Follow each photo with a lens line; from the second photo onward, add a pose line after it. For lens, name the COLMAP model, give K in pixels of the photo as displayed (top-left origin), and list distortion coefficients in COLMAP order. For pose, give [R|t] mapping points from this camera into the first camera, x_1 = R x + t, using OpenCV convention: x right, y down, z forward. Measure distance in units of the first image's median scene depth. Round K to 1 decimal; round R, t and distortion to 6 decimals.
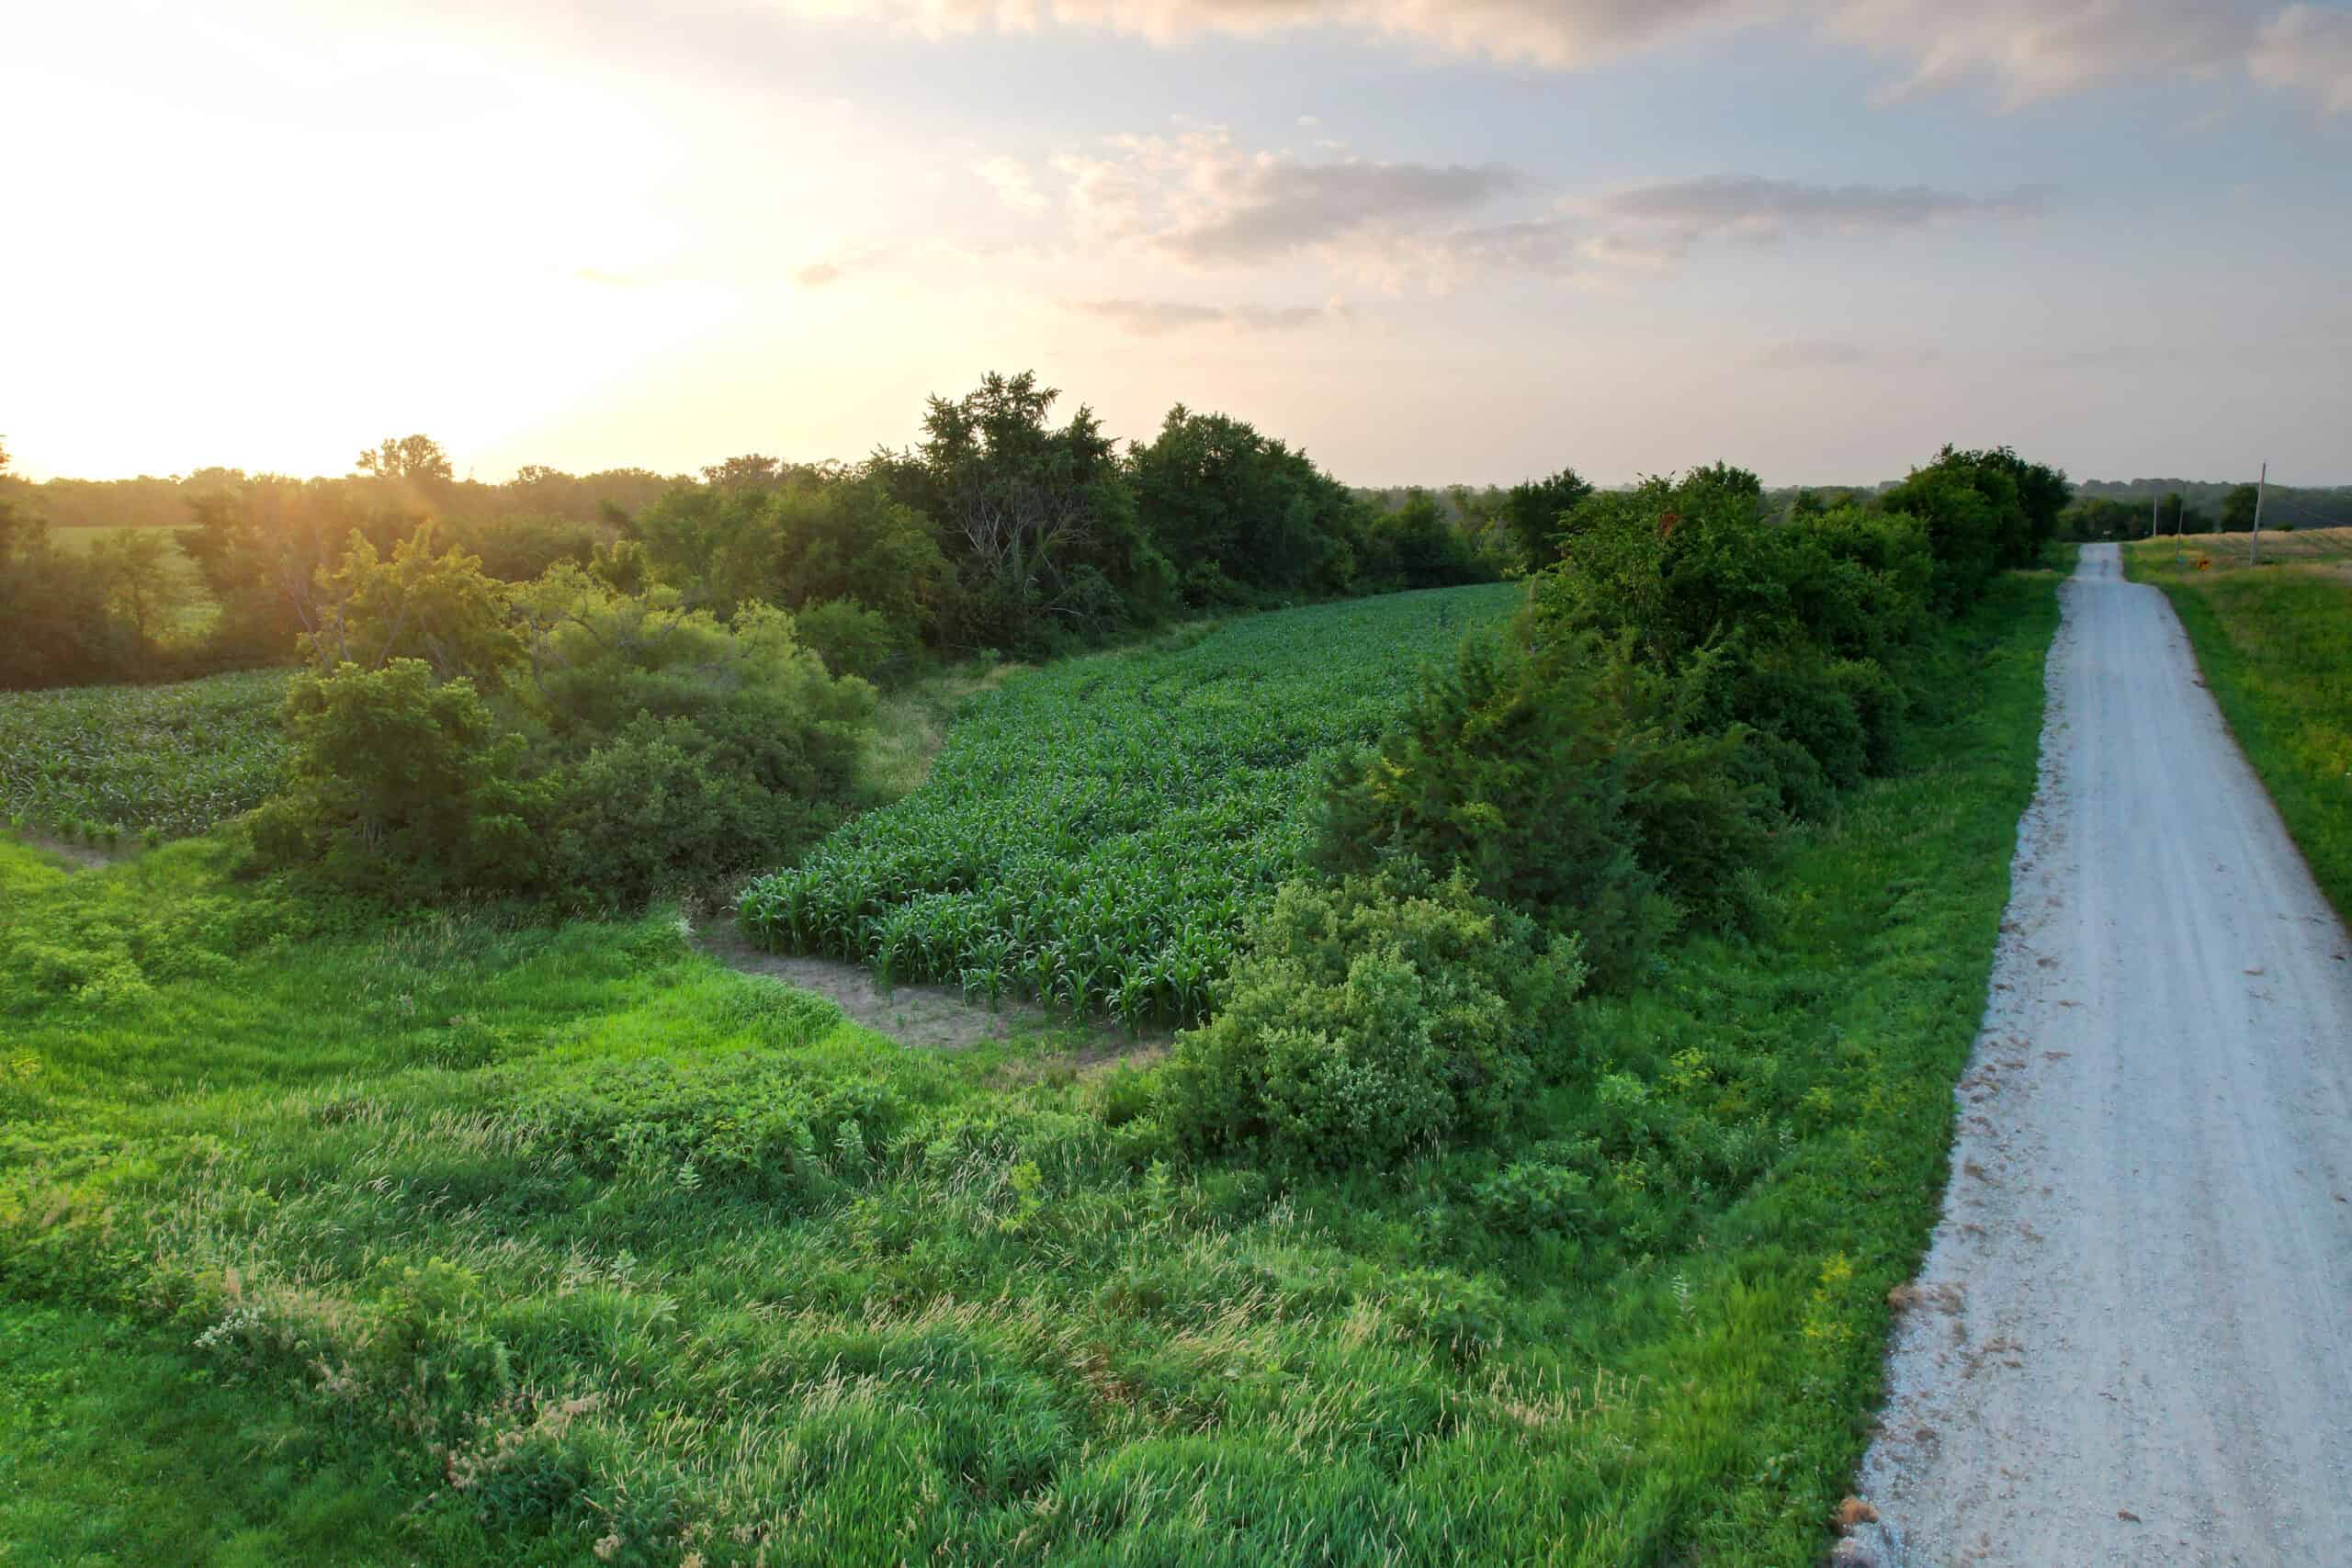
lens RADIAL K [[1512.9, 0, 1181.9], [0, 1512.9, 774.1], [0, 0, 1]] dist [-0.078322, 0.078077]
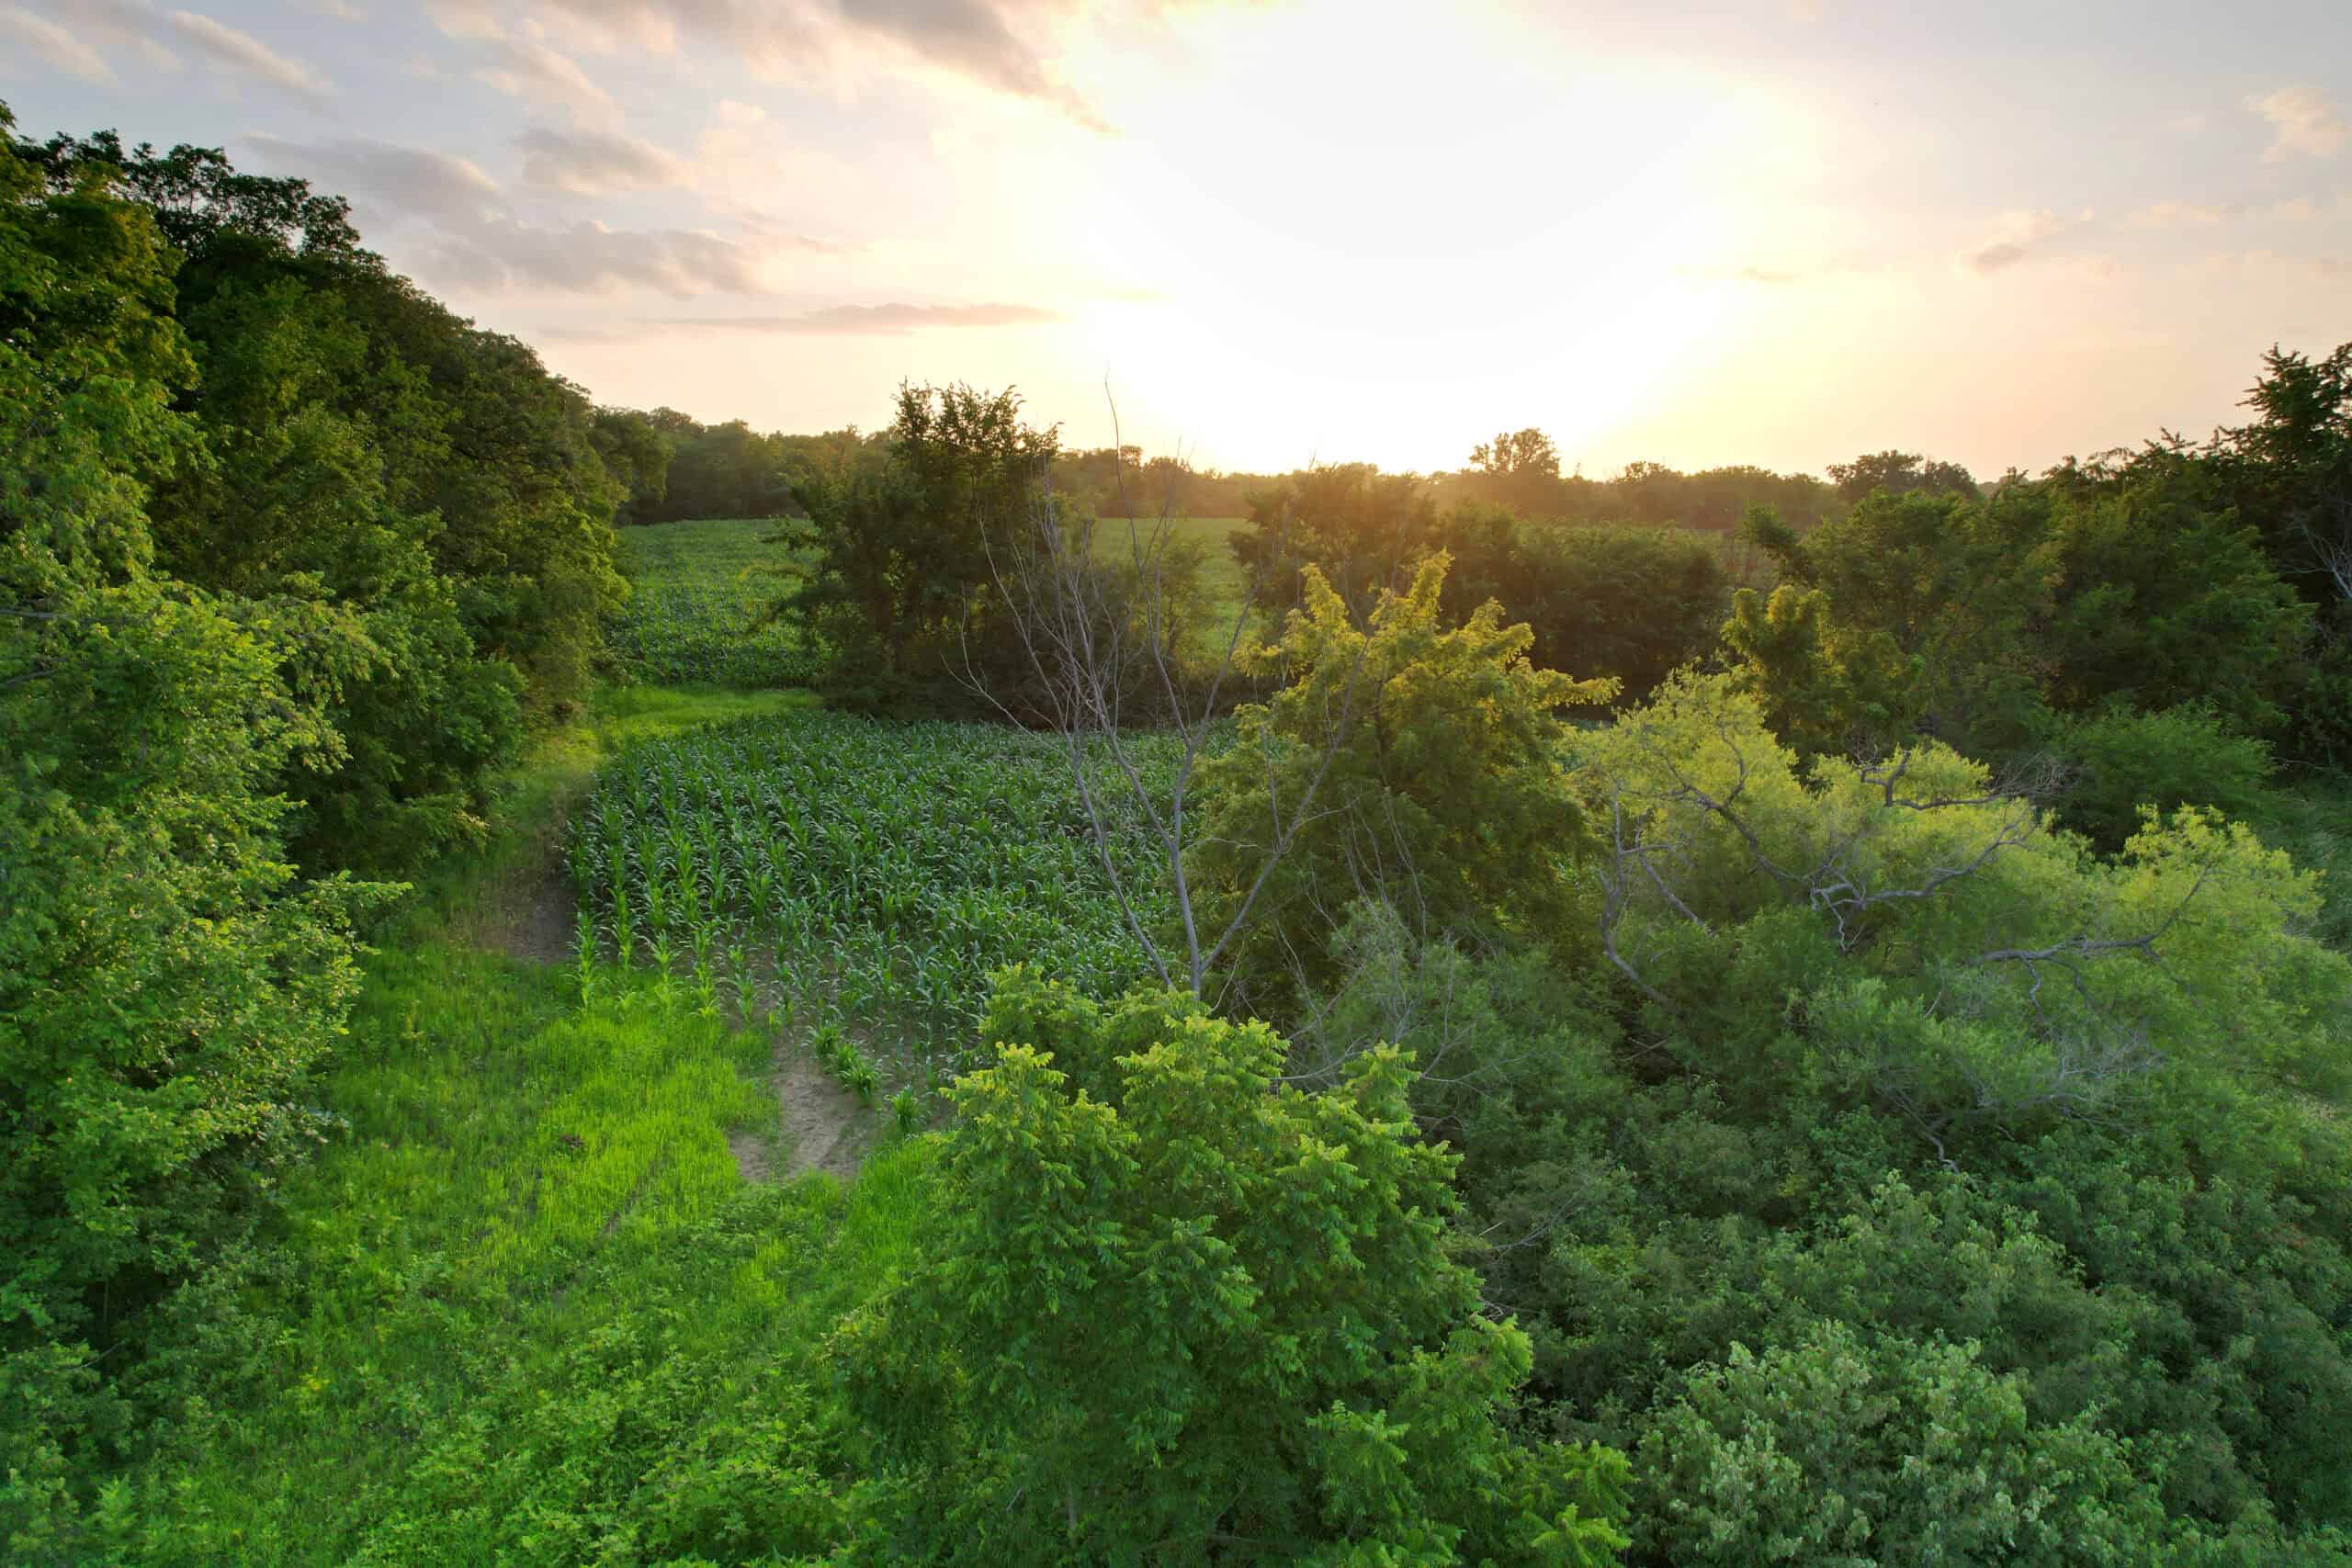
lens RADIAL K [[1512.9, 0, 1181.9], [0, 1512.9, 774.1], [0, 0, 1]] dist [-0.078322, 0.078077]
pose [[0.769019, 0.124756, -0.626934, -0.103506], [-0.124360, 0.991230, 0.044704, -0.045464], [0.627012, 0.043587, 0.777789, 0.232658]]
